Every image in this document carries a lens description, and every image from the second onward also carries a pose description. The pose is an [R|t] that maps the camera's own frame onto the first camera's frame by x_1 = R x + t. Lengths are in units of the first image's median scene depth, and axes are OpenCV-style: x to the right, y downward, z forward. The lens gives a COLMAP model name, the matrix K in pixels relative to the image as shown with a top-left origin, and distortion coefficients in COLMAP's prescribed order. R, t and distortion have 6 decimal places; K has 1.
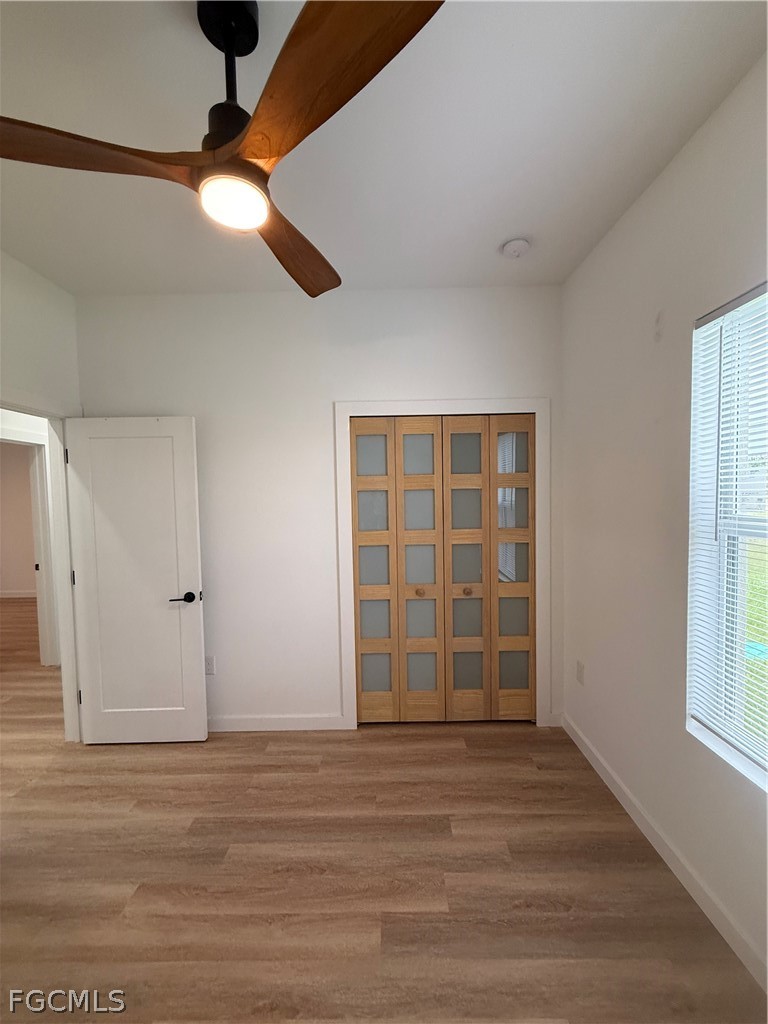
lens RADIAL K [[407.8, 0, 384.0], [0, 407.8, 512.0], [0, 0, 1]] dist [-0.000260, -0.000012]
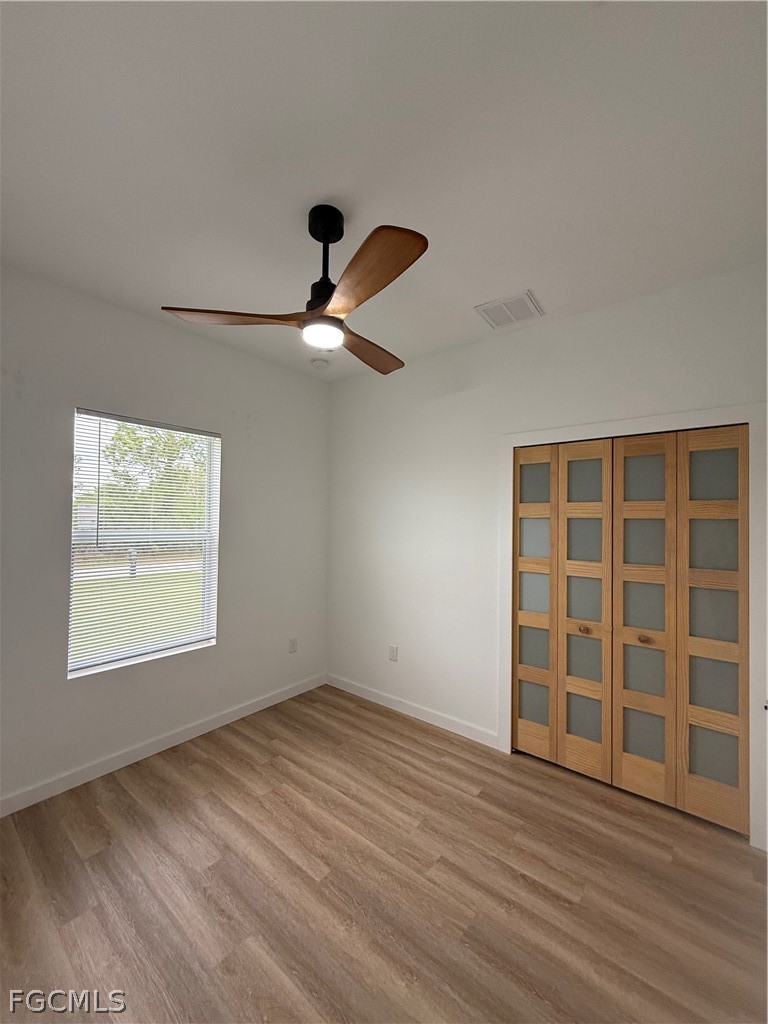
lens RADIAL K [[402.7, 0, 386.6], [0, 402.7, 510.1], [0, 0, 1]] dist [-0.000316, -0.000029]
pose [[0.781669, 0.010200, -0.623611, 0.468498], [-0.049672, 0.997708, -0.045943, -0.012777], [0.621713, 0.066888, 0.780384, -0.012725]]
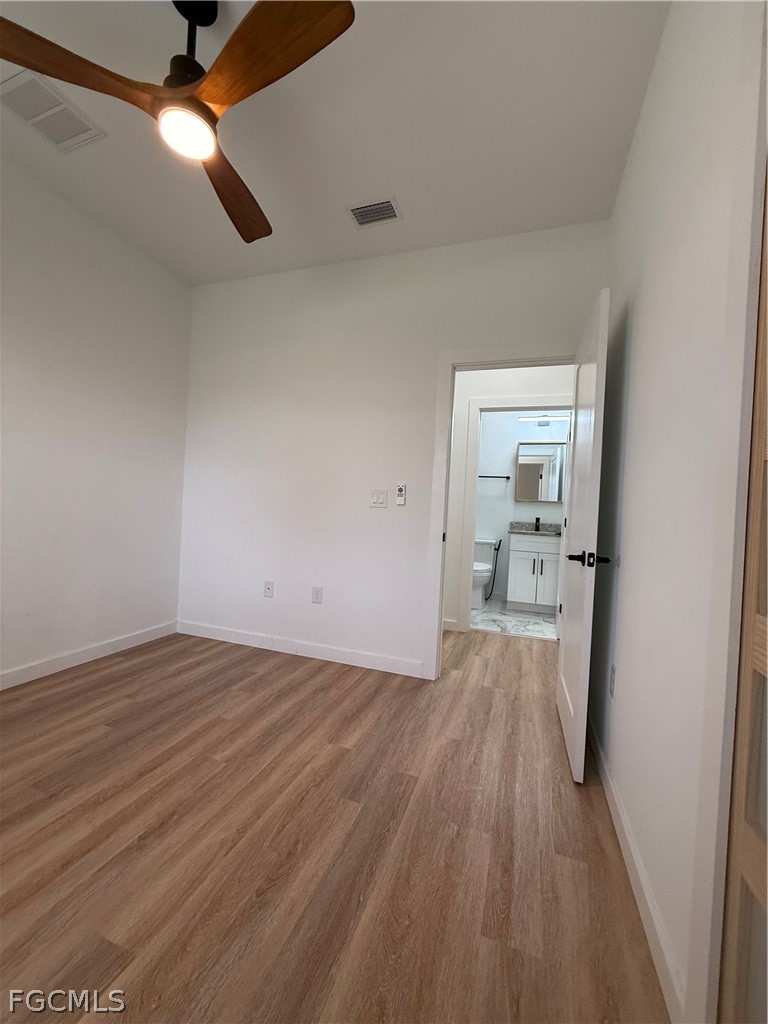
lens RADIAL K [[407.8, 0, 384.0], [0, 407.8, 512.0], [0, 0, 1]] dist [-0.000260, -0.000012]
pose [[-0.325879, 0.009618, -0.945363, 0.375535], [-0.084871, 0.995613, 0.039385, 0.178541], [0.941594, 0.093069, -0.323633, 1.208959]]
